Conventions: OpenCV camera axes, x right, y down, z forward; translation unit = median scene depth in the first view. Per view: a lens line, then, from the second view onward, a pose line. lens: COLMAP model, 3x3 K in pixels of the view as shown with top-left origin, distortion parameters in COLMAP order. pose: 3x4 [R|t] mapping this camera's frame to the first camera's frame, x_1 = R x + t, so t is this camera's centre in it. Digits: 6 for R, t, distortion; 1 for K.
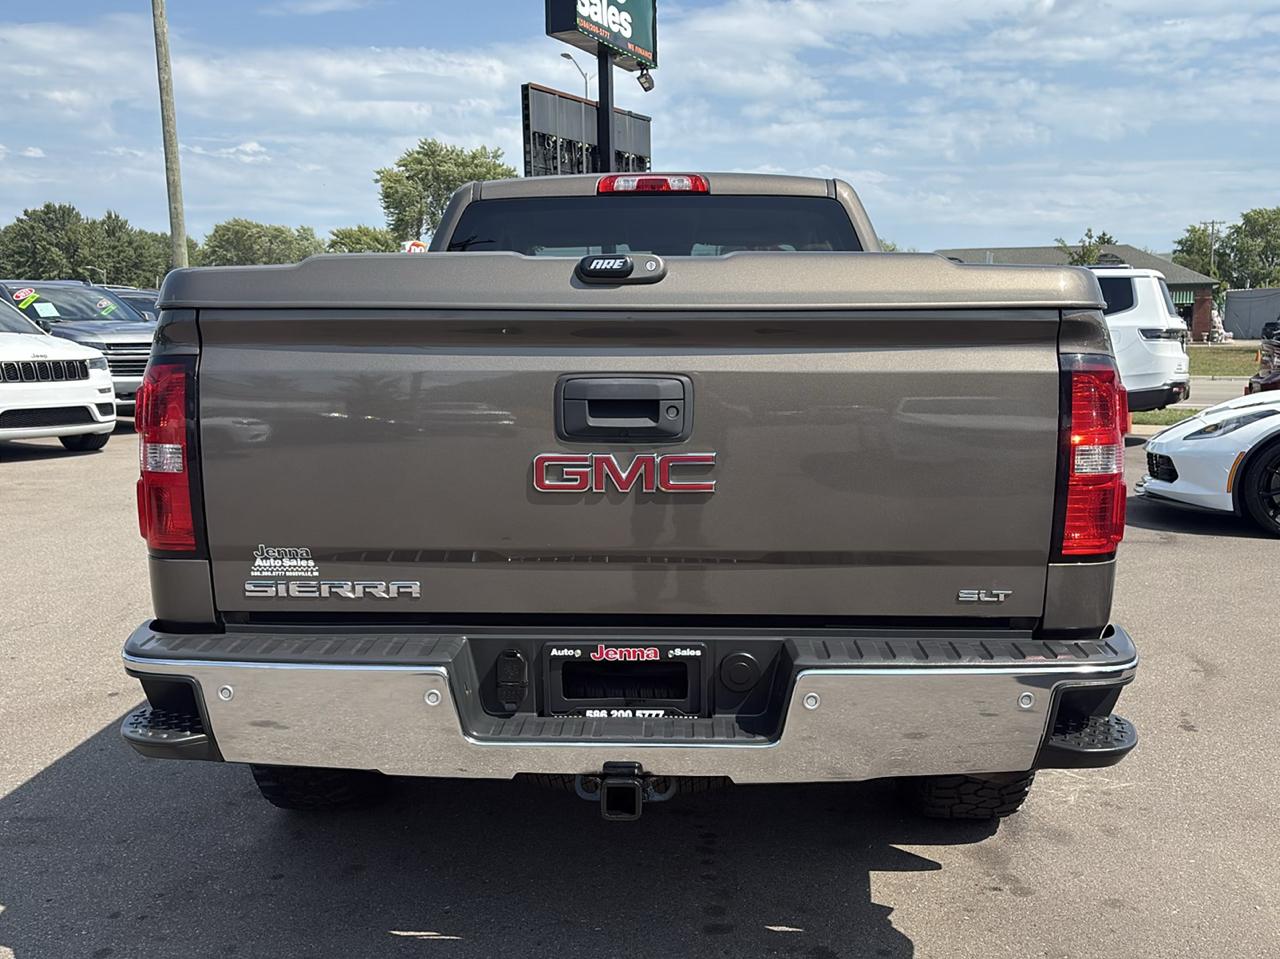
lens RADIAL K [[1238.1, 0, 639.6], [0, 1238.1, 483.7], [0, 0, 1]] dist [0.032698, 0.000000]
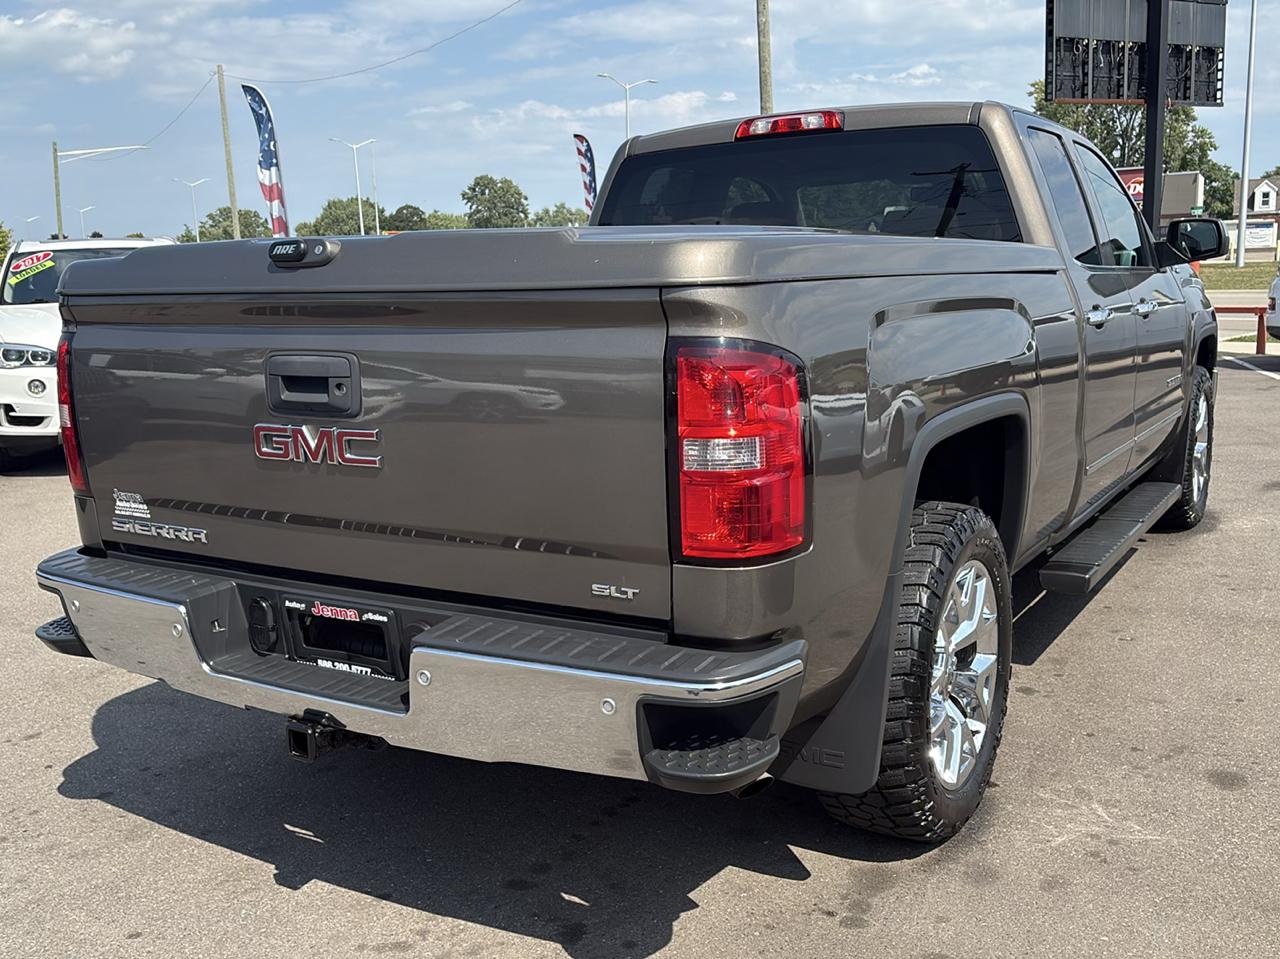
lens RADIAL K [[1238.1, 0, 640.1], [0, 1238.1, 480.7], [0, 0, 1]] dist [0.032698, 0.000000]
pose [[0.871147, 0.060121, -0.487327, 0.729012], [-0.031261, 0.997253, 0.067148, -0.056120], [0.490026, -0.043261, 0.870634, 0.195784]]
